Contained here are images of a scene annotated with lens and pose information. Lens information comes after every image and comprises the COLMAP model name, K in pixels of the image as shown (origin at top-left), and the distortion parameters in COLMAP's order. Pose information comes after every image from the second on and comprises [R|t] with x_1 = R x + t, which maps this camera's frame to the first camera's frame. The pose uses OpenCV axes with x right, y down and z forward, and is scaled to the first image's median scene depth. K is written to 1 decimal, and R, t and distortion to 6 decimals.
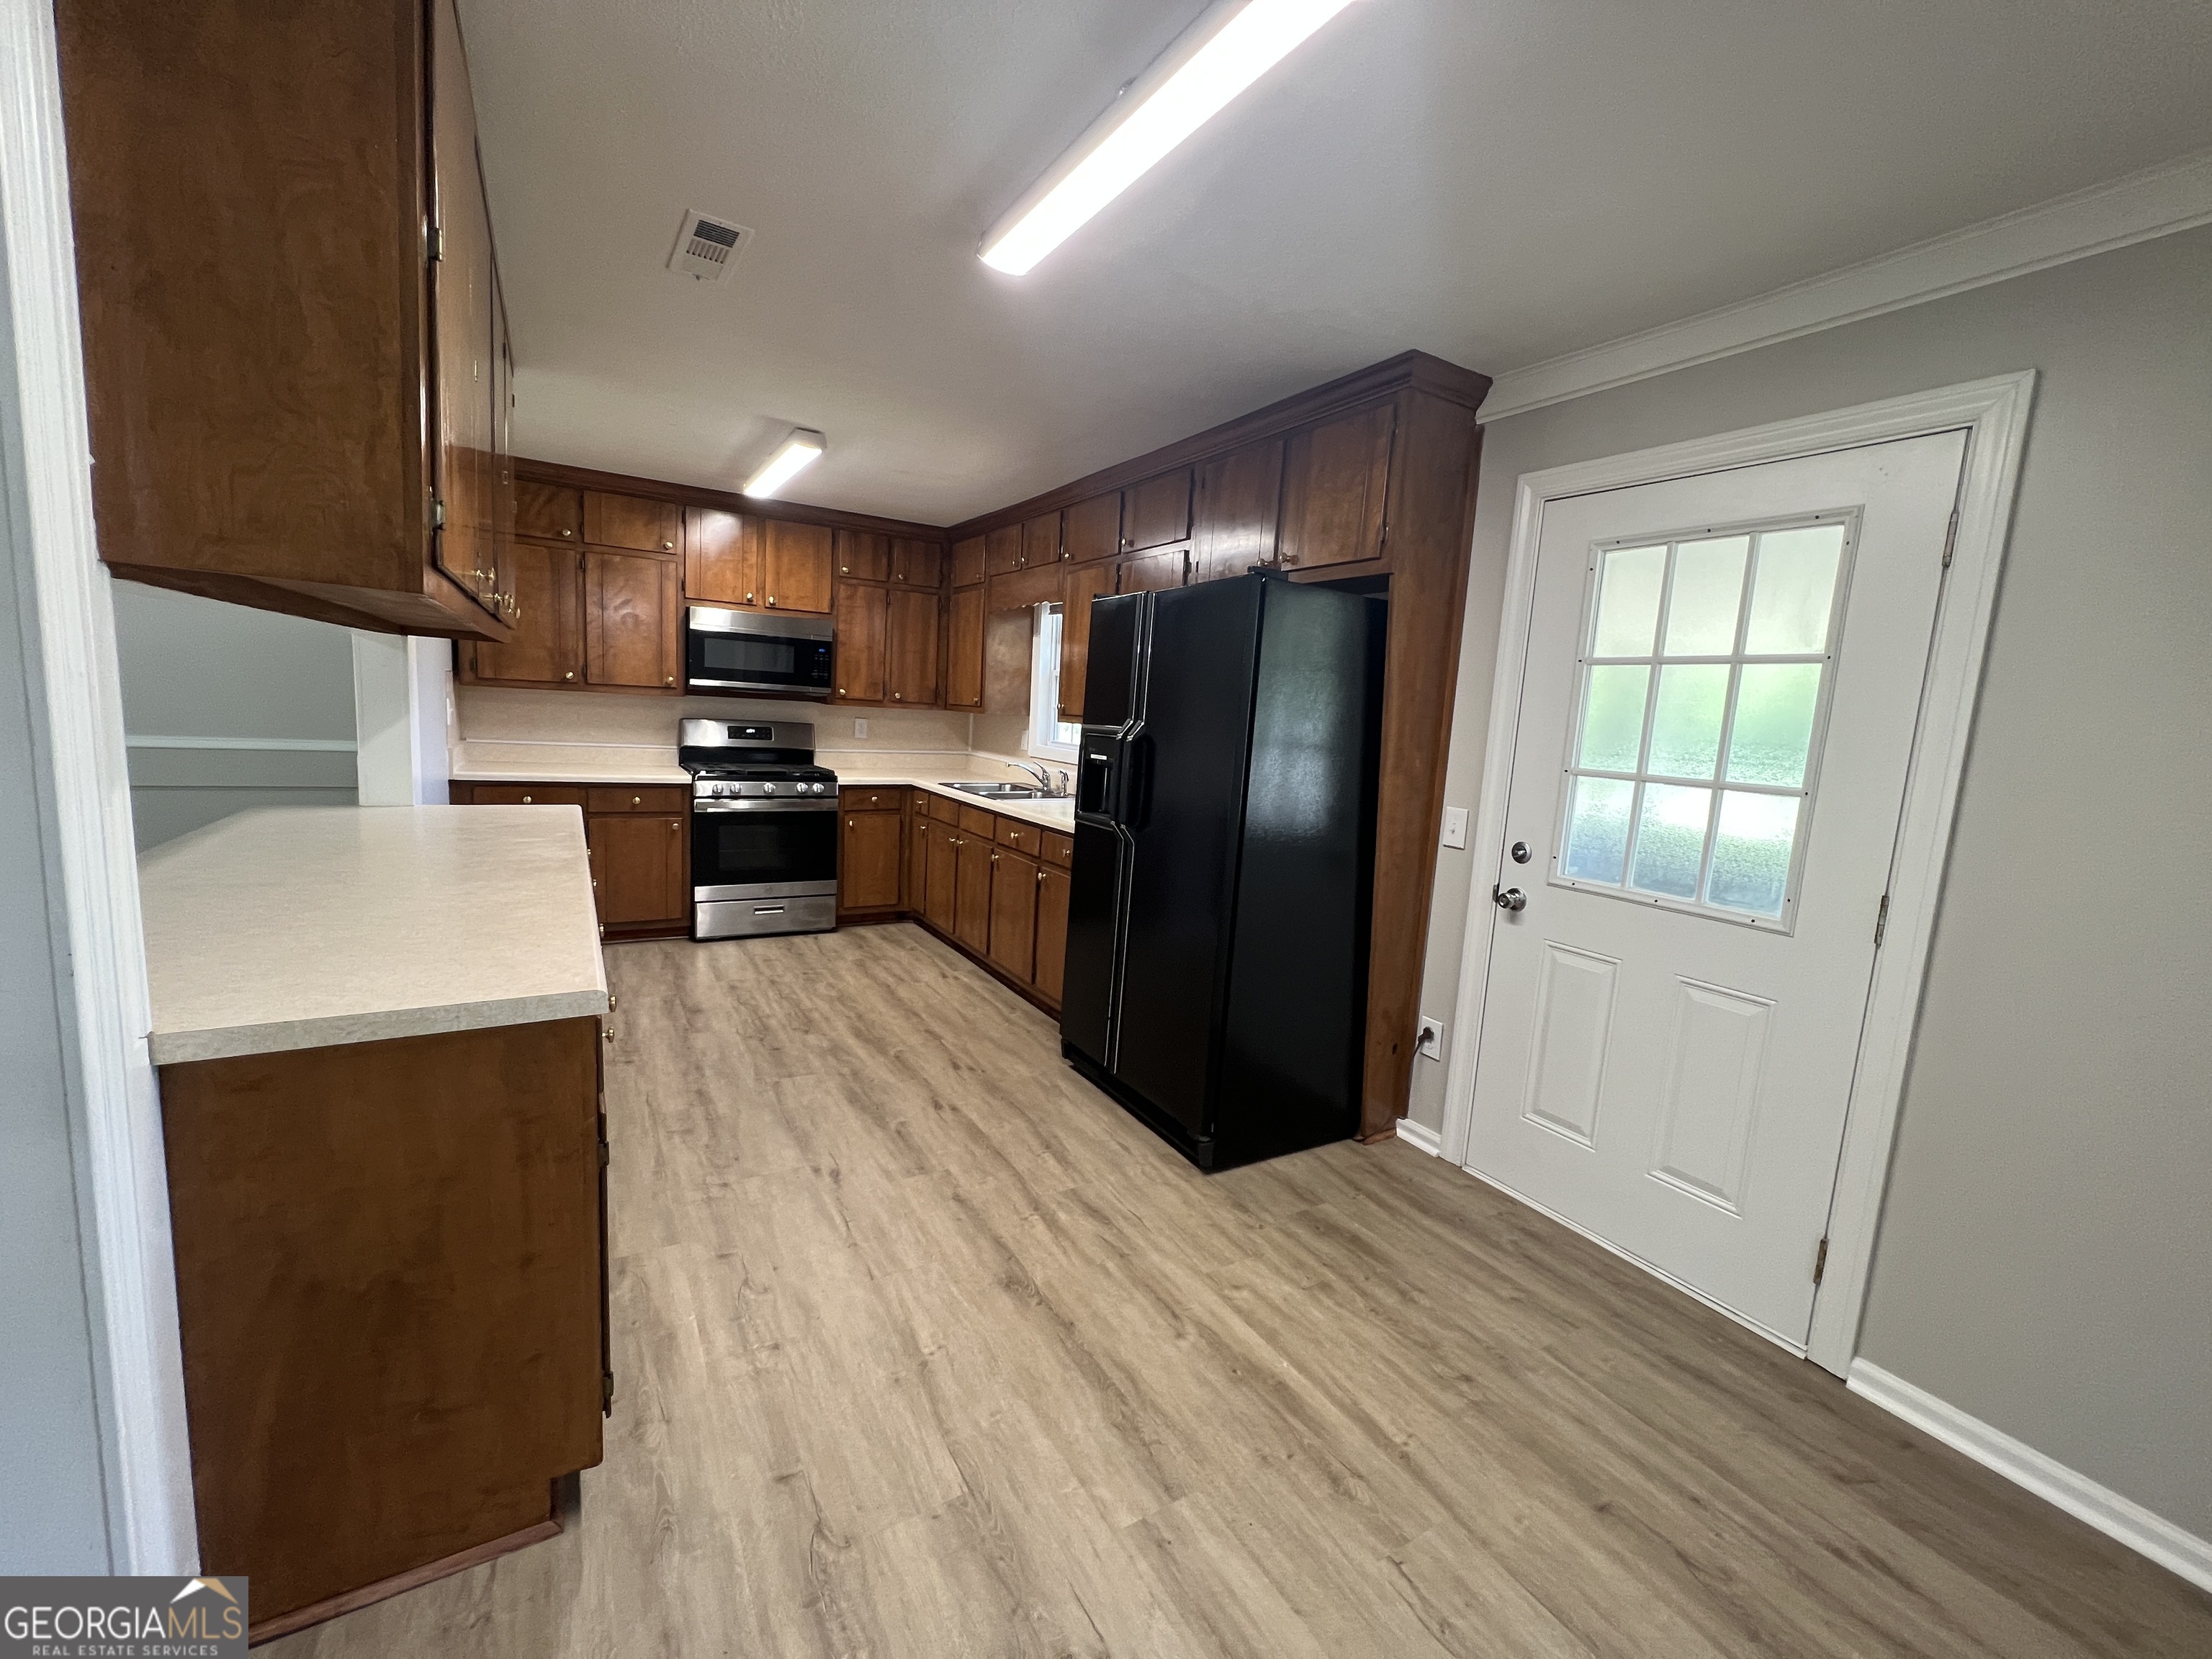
lens RADIAL K [[880.6, 0, 1099.2], [0, 880.6, 825.2], [0, 0, 1]] dist [0.000820, 0.000231]
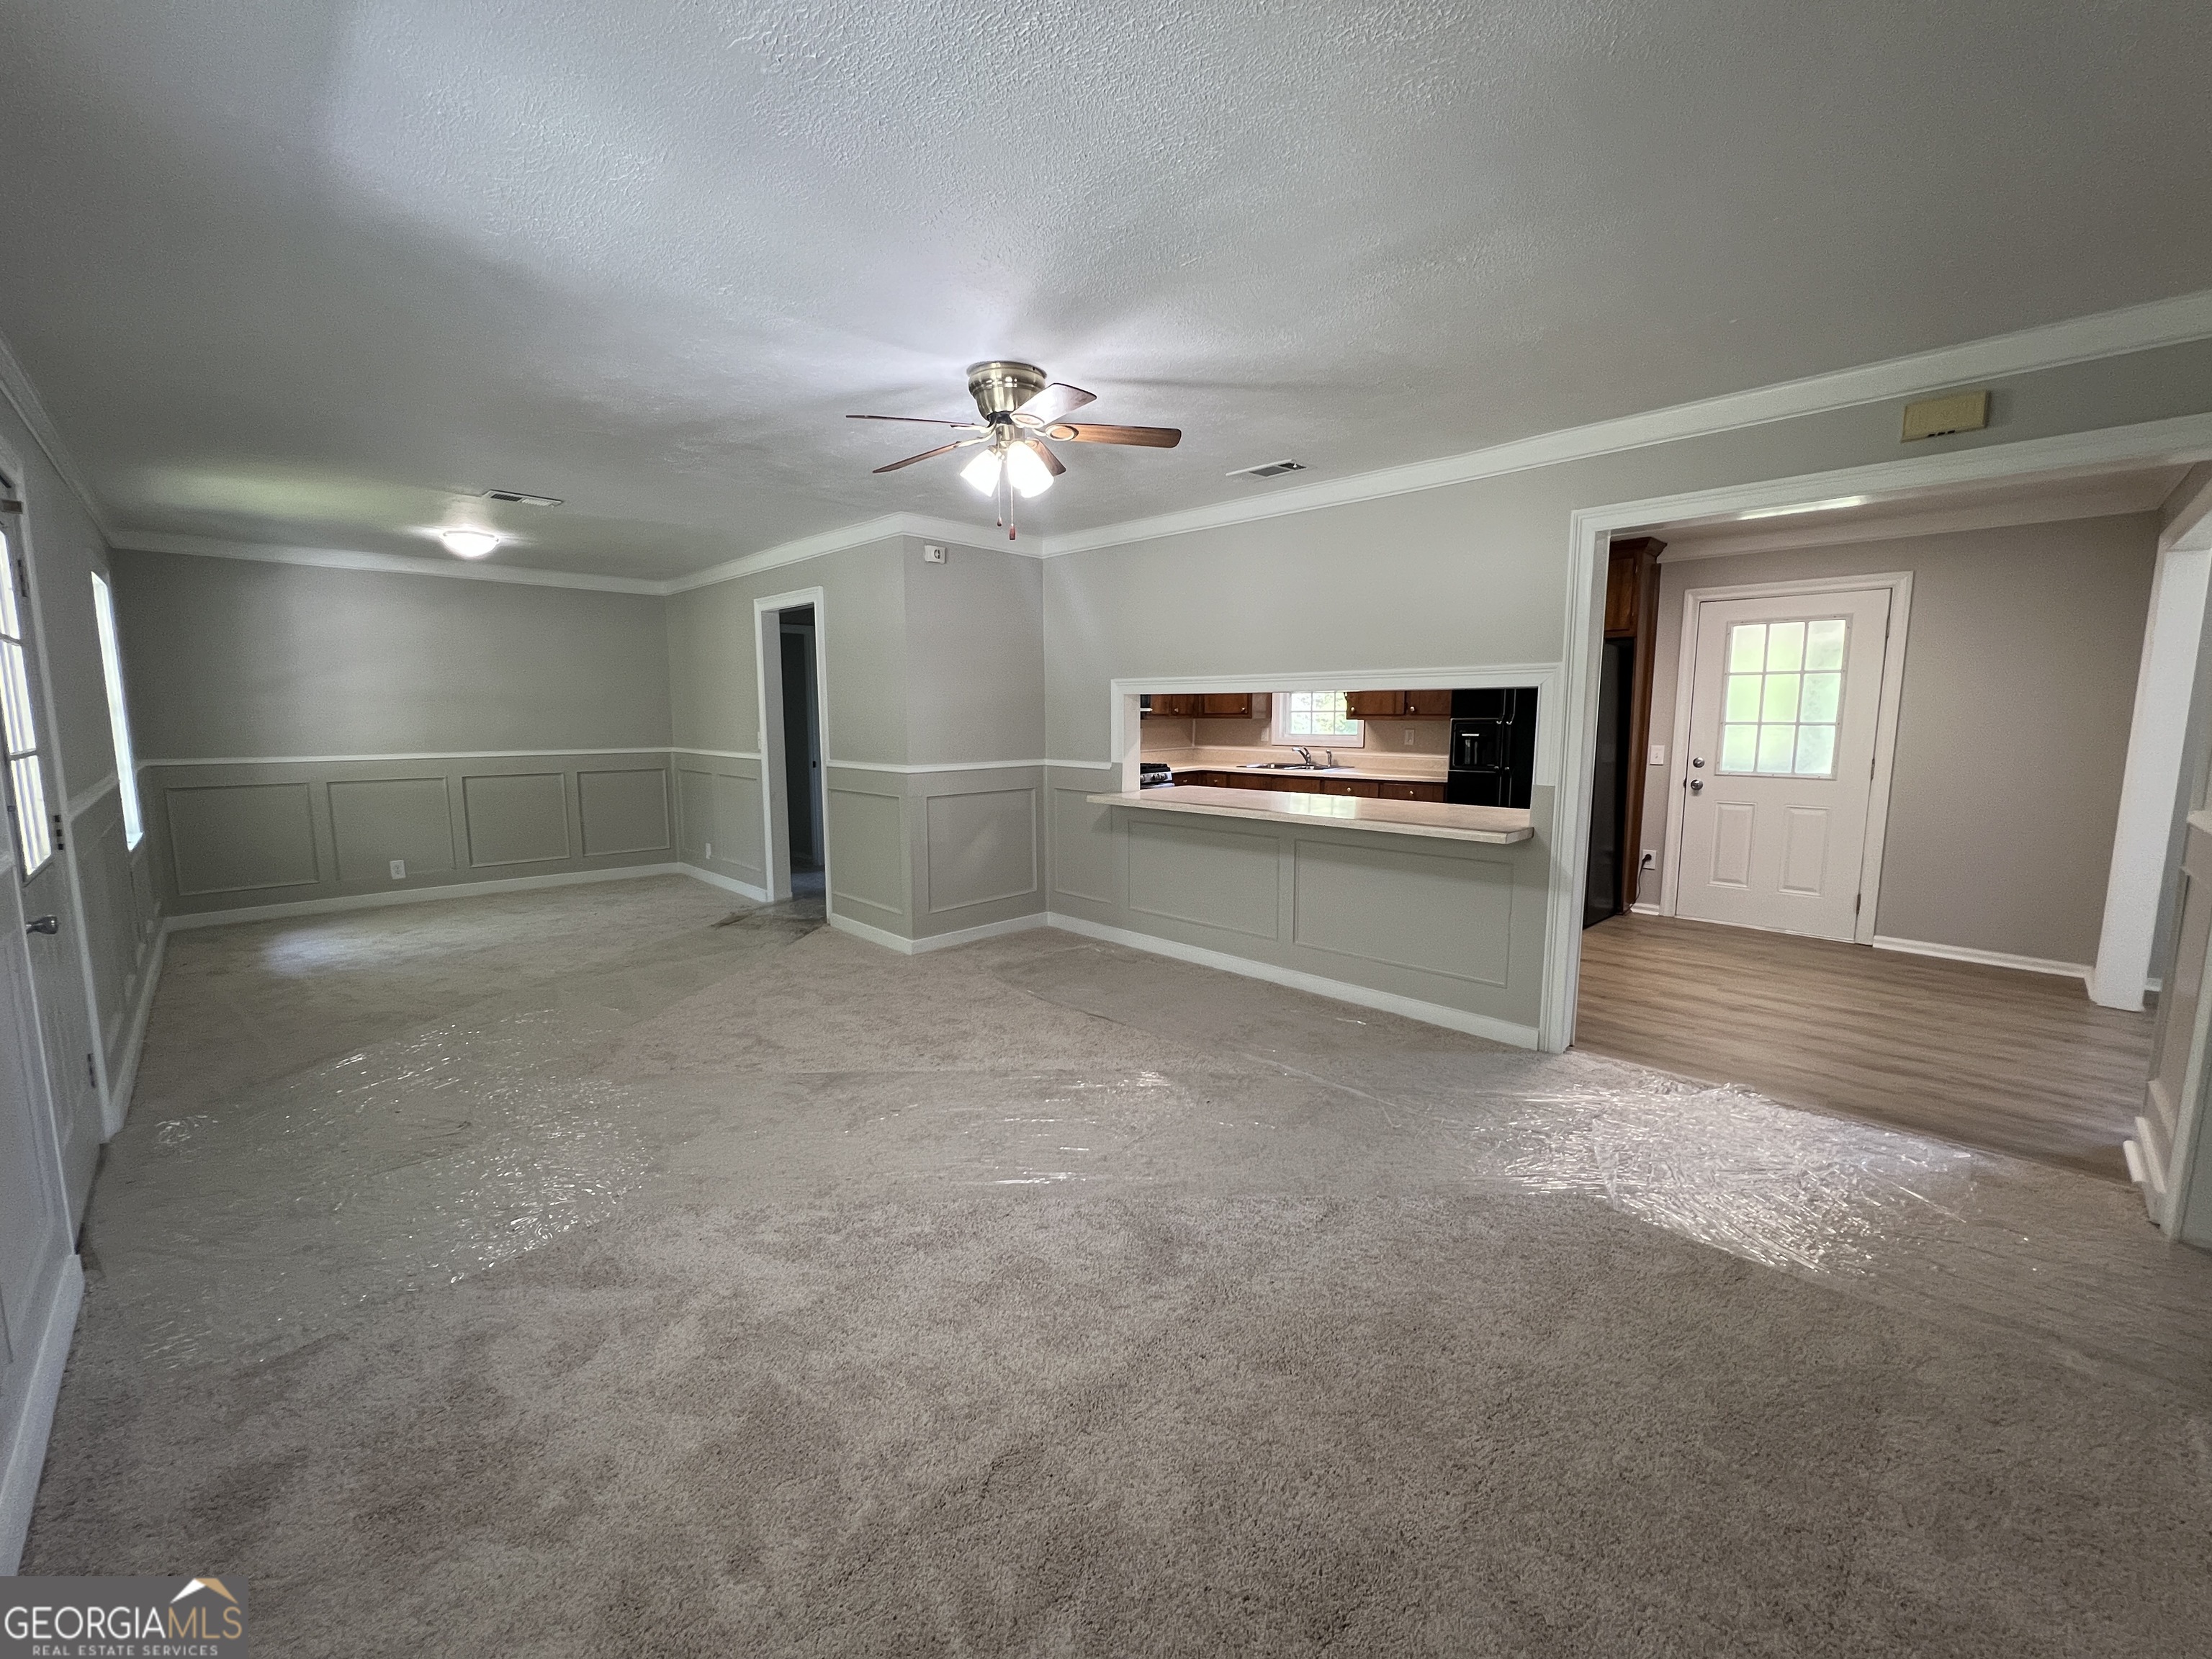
lens RADIAL K [[885.8, 0, 1098.2], [0, 885.8, 823.3], [0, 0, 1]] dist [0.003062, 0.001151]
pose [[0.969313, -0.092996, 0.227560, -1.571615], [0.092576, 0.995627, 0.012539, 0.016705], [-0.227730, 0.008913, 0.973683, -0.847082]]
